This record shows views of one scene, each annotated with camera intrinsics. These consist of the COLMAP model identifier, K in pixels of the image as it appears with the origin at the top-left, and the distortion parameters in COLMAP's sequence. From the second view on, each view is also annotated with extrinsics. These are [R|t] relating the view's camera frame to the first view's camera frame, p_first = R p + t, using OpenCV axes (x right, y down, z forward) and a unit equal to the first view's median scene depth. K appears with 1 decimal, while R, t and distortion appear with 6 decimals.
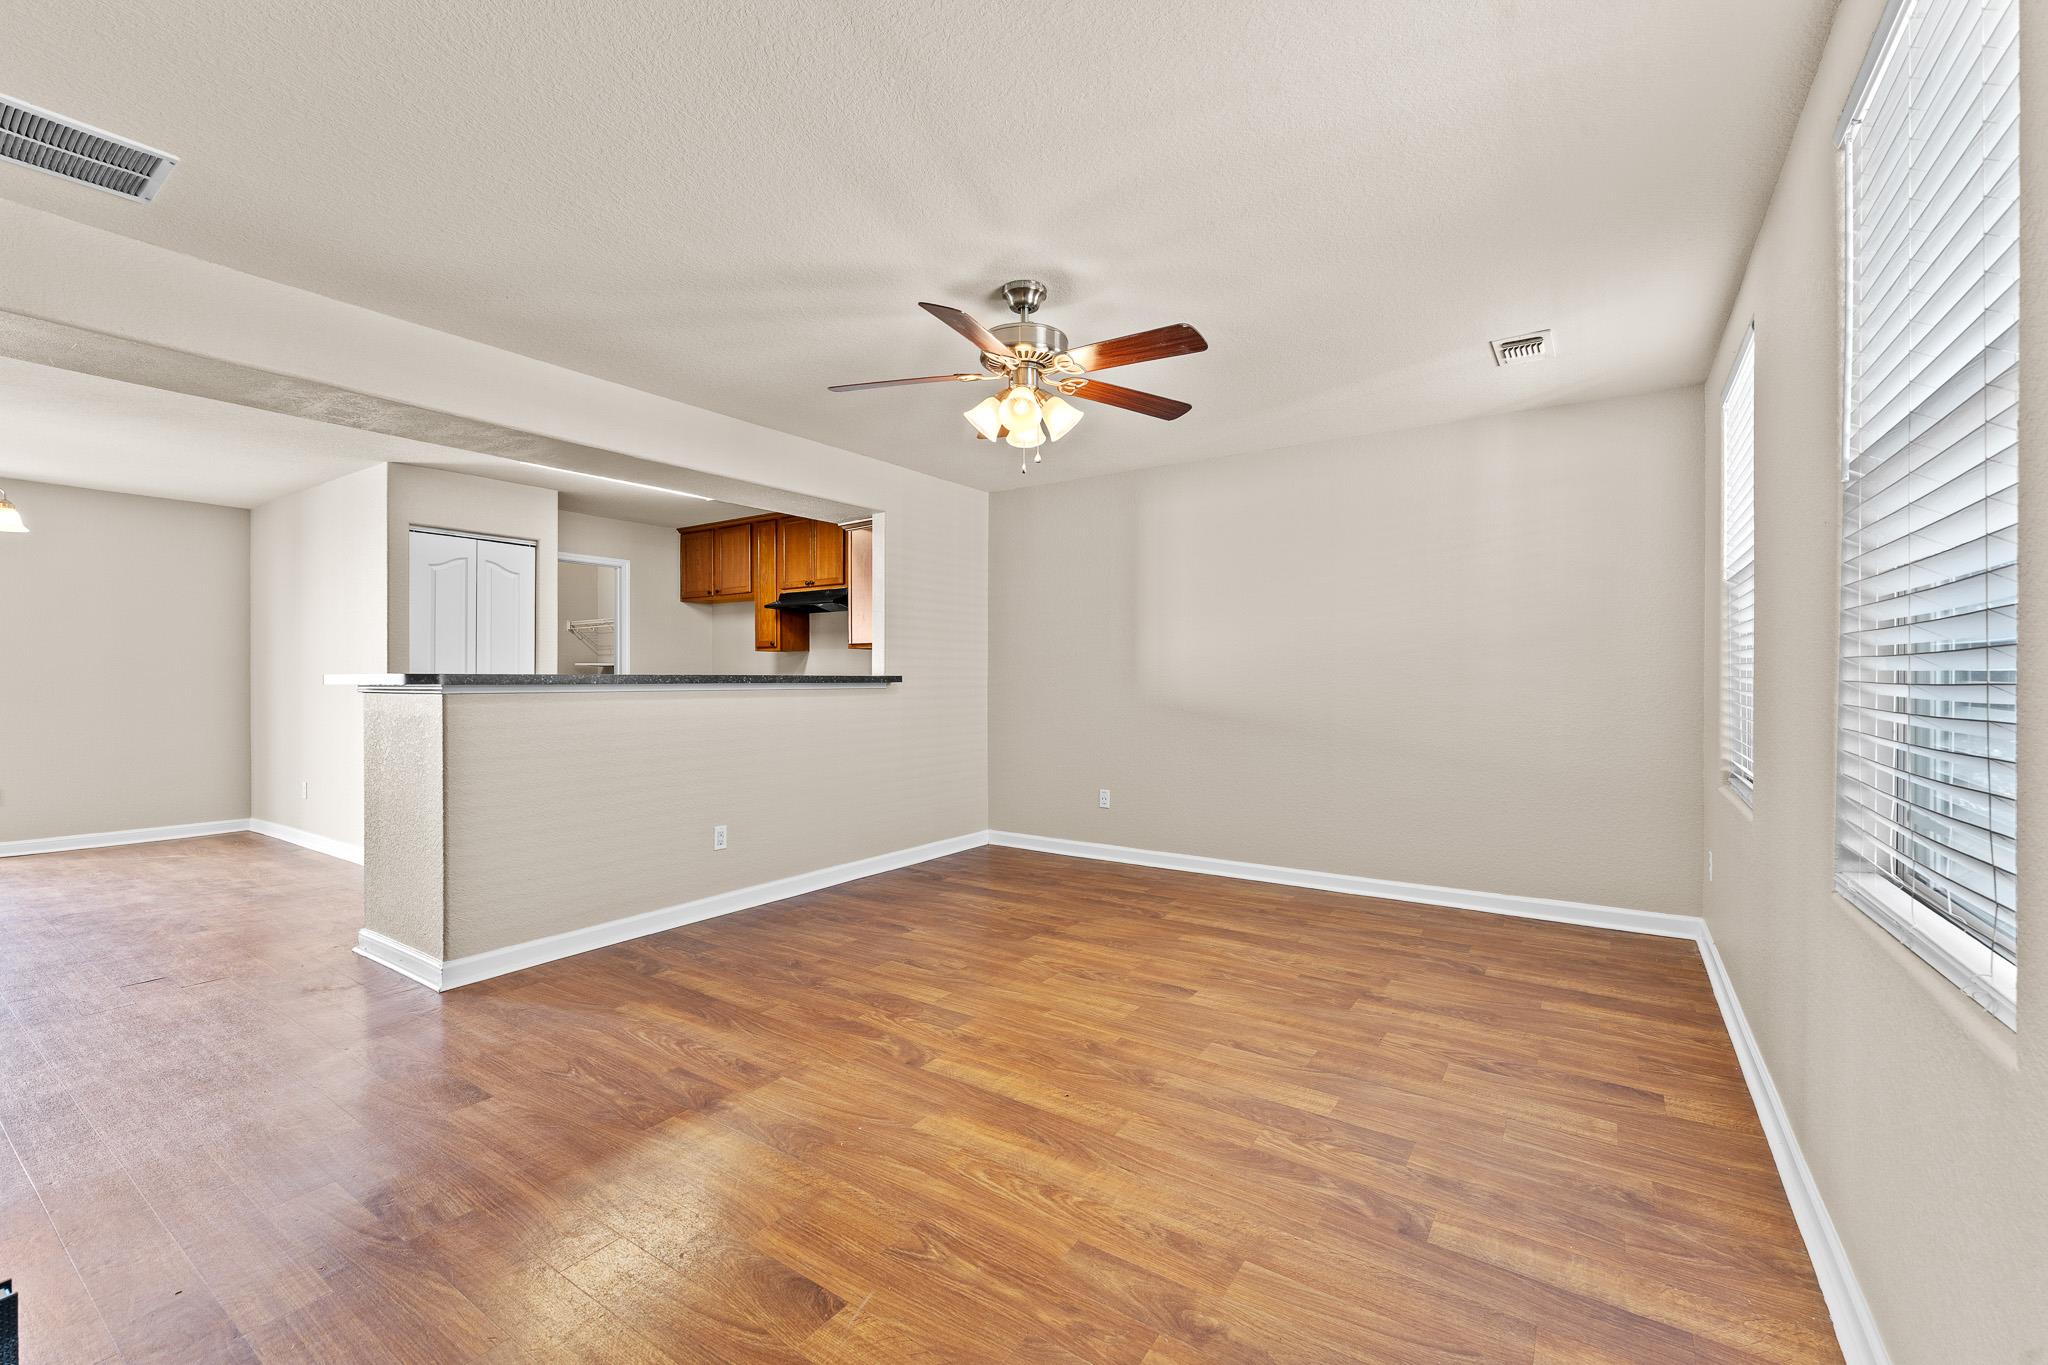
lens RADIAL K [[846.3, 0, 1017.6], [0, 846.3, 681.4], [0, 0, 1]] dist [0.001226, -0.000002]
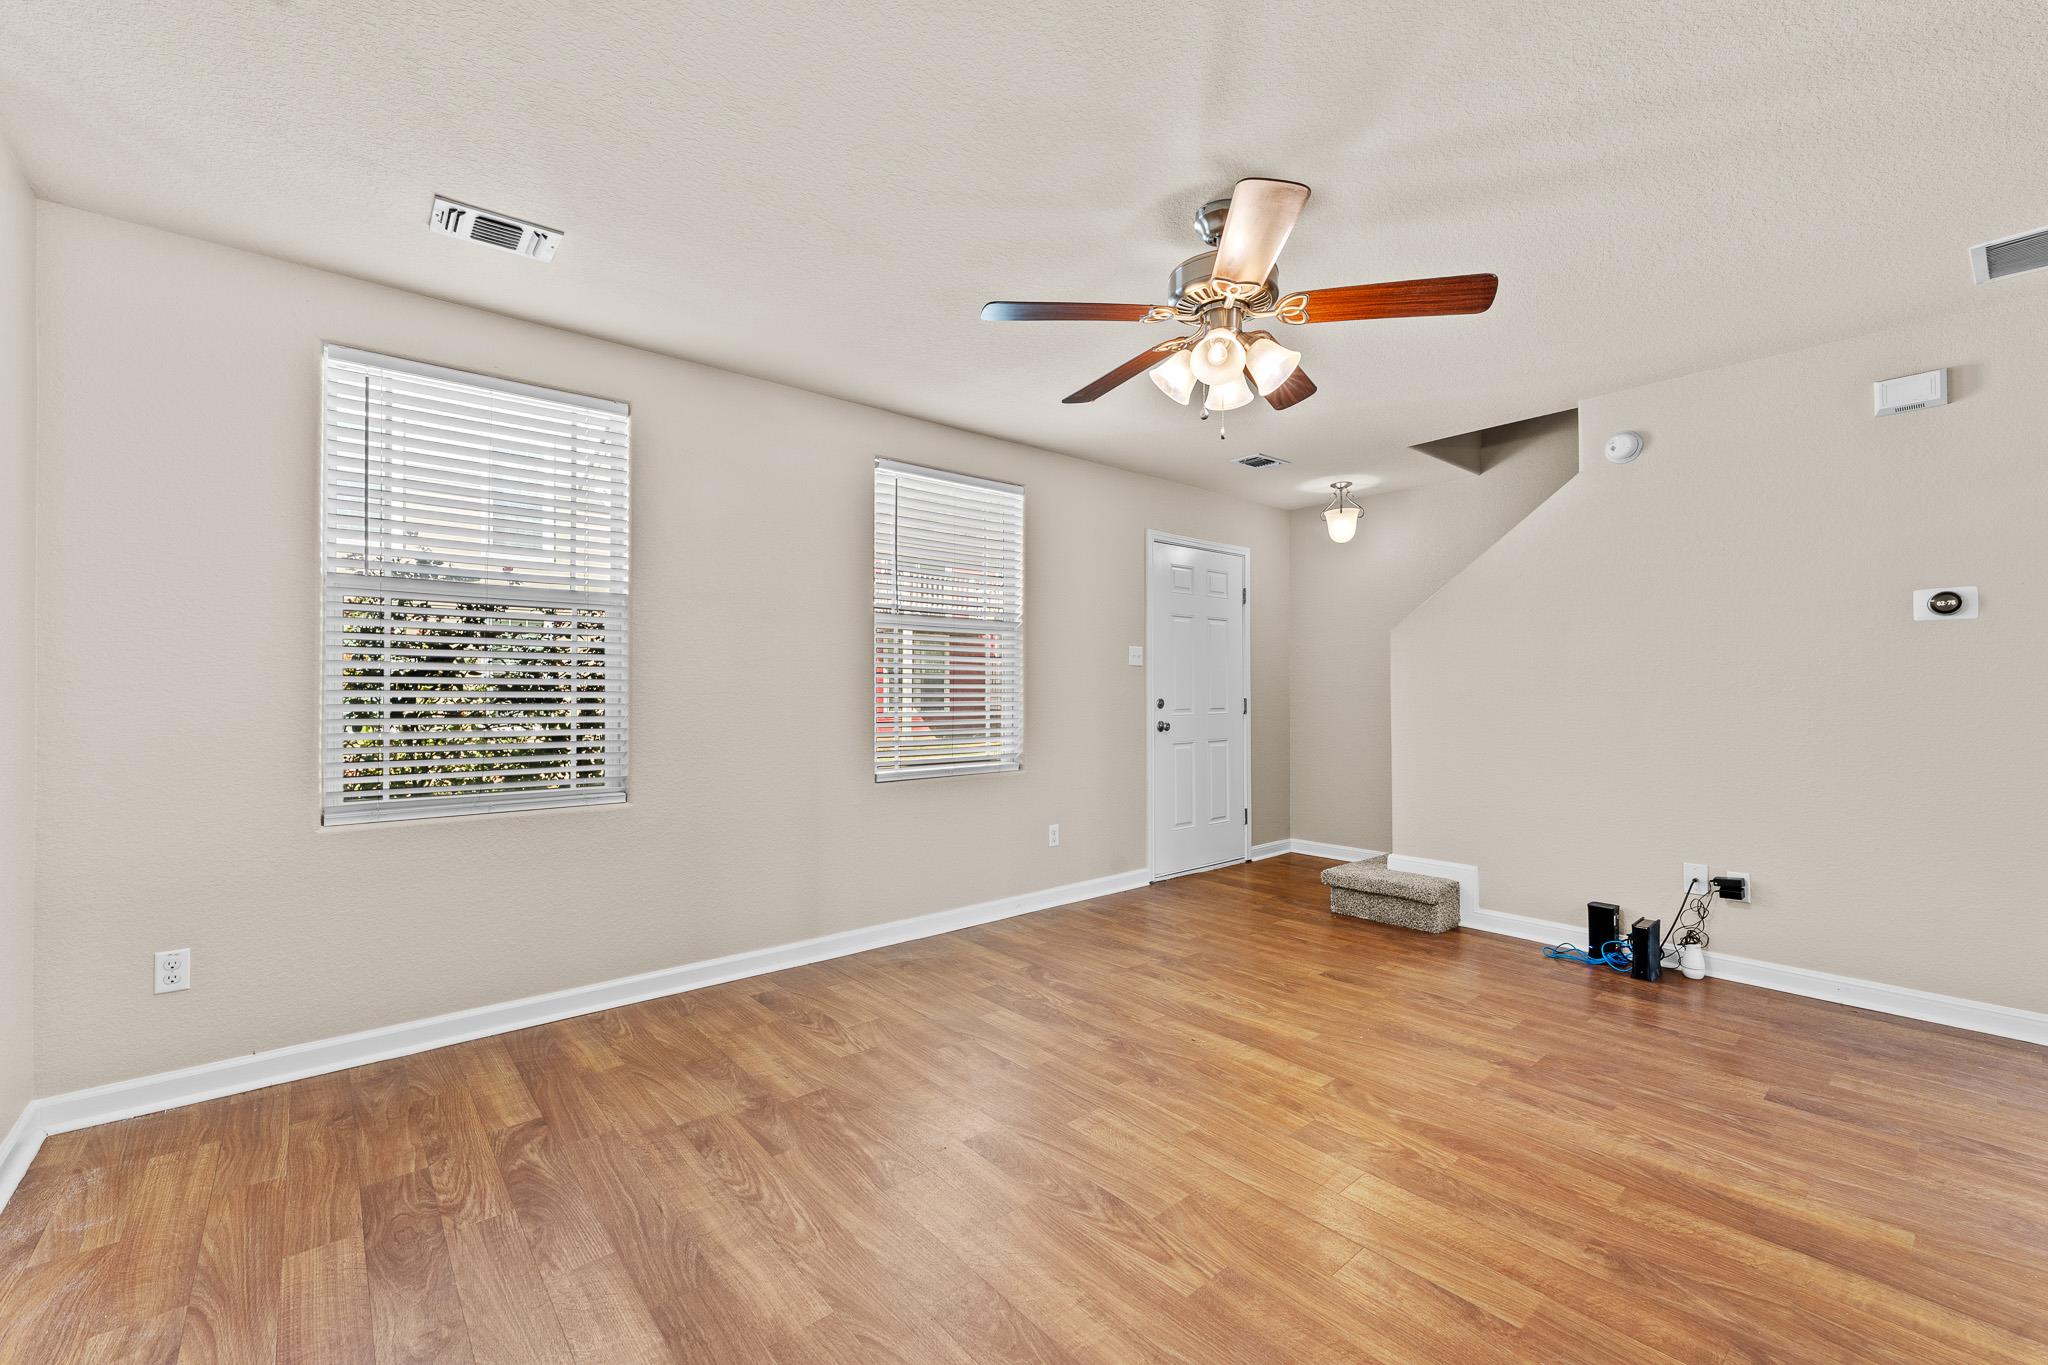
lens RADIAL K [[840.7, 0, 1033.2], [0, 840.7, 663.2], [0, 0, 1]] dist [-0.000968, 0.000435]
pose [[-0.968526, 0.008448, 0.248768, -0.017209], [0.002112, 0.999667, -0.025723, -0.008731], [-0.248902, -0.024388, -0.968221, 1.704777]]
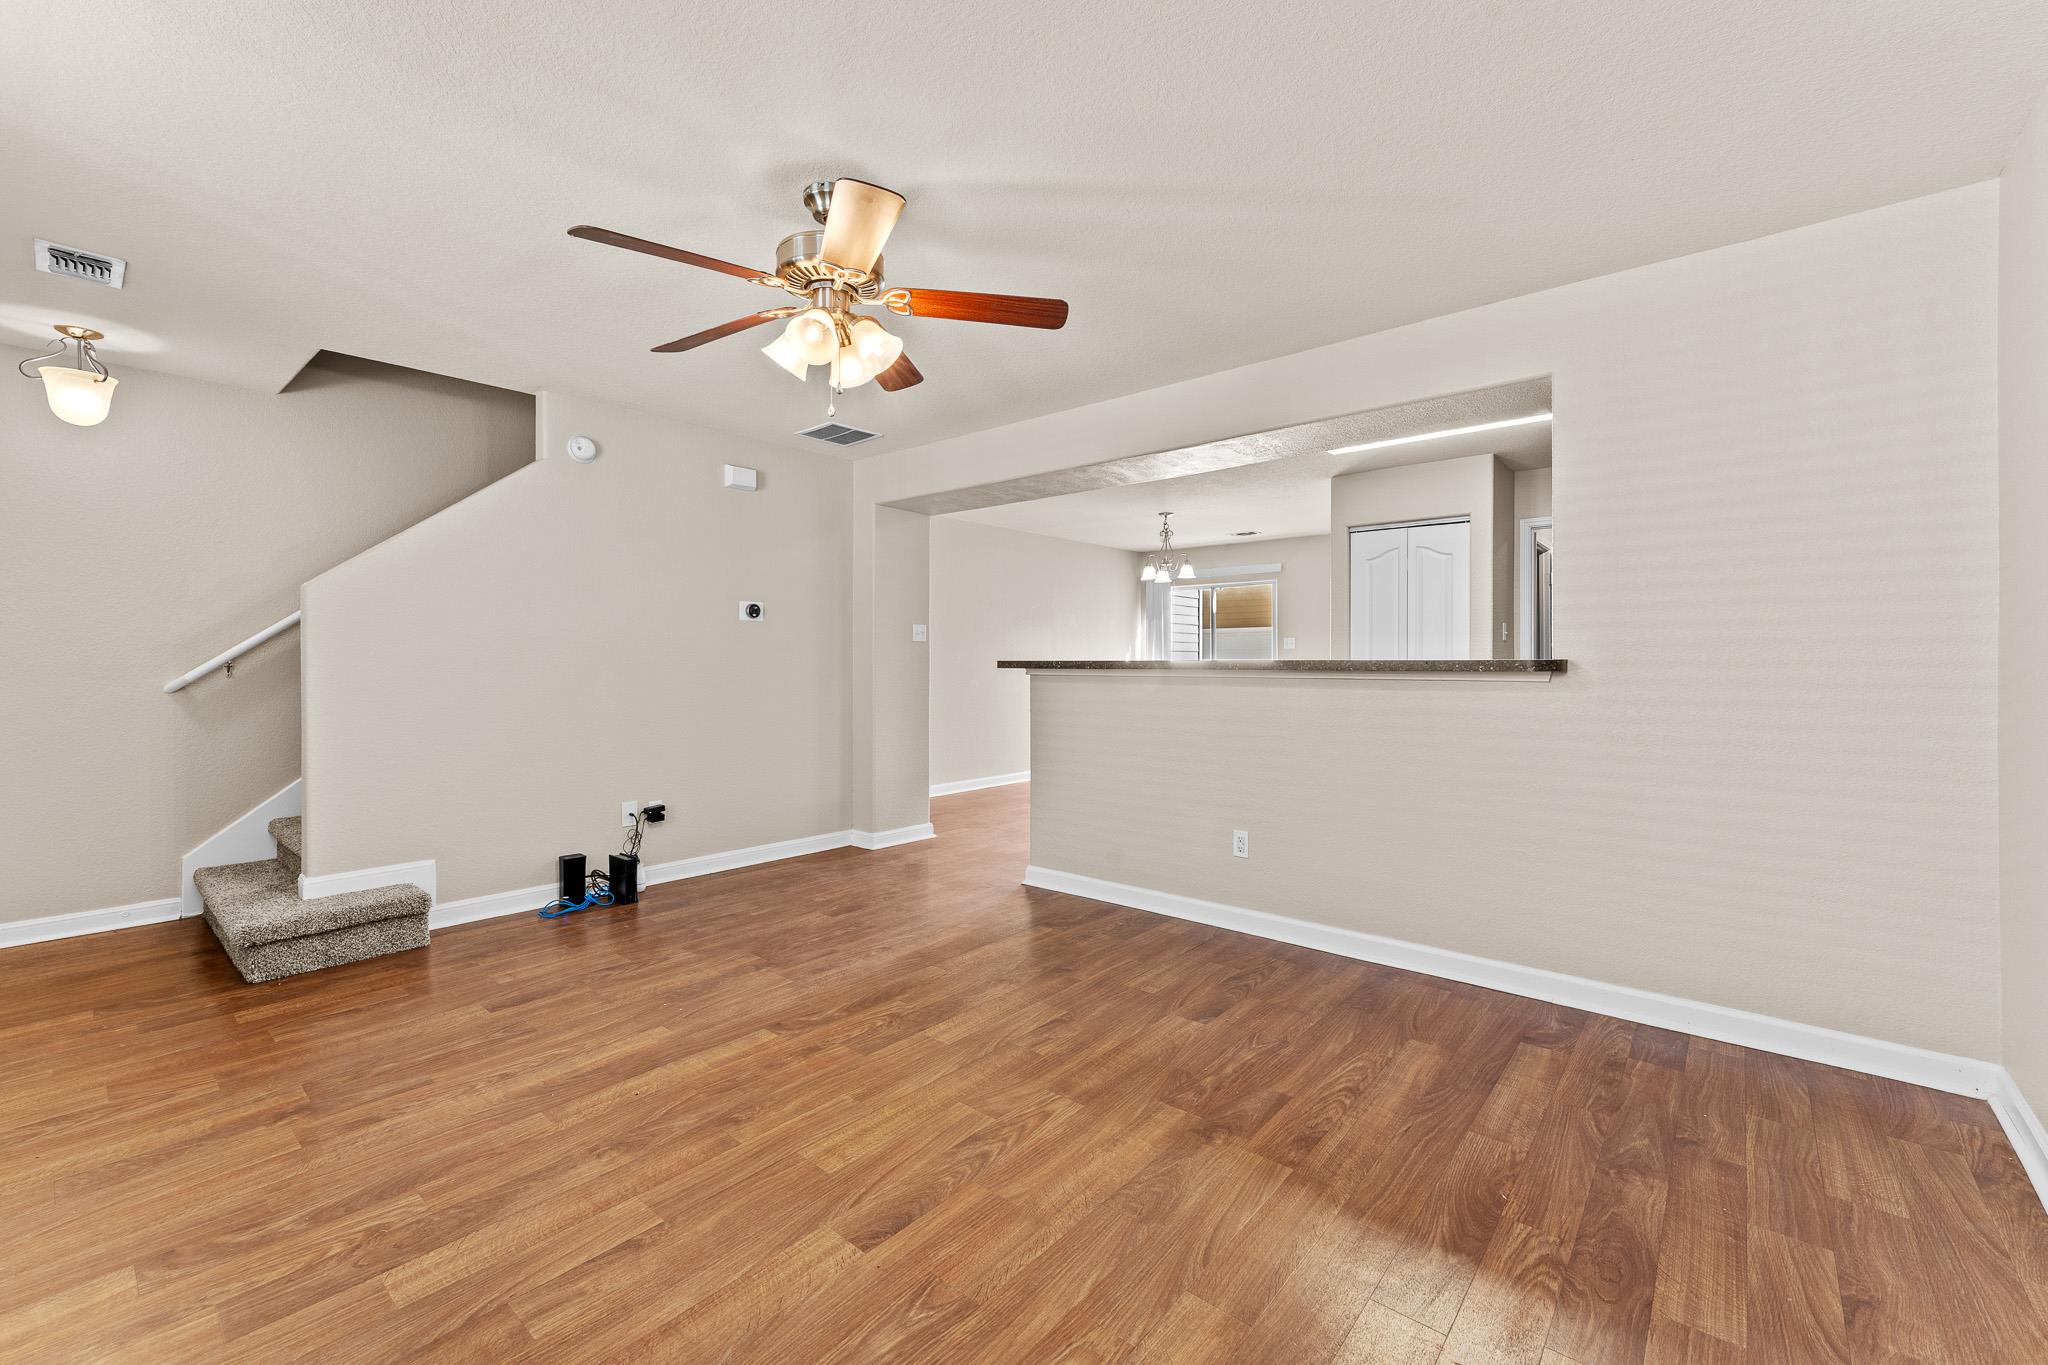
lens RADIAL K [[836.3, 0, 1025.0], [0, 836.3, 677.8], [0, 0, 1]] dist [-0.002532, -0.000452]
pose [[-0.098087, 0.015394, -0.995059, 0.736315], [-0.005919, 0.999854, 0.016051, -0.002985], [0.995160, 0.007464, -0.097981, 1.177820]]
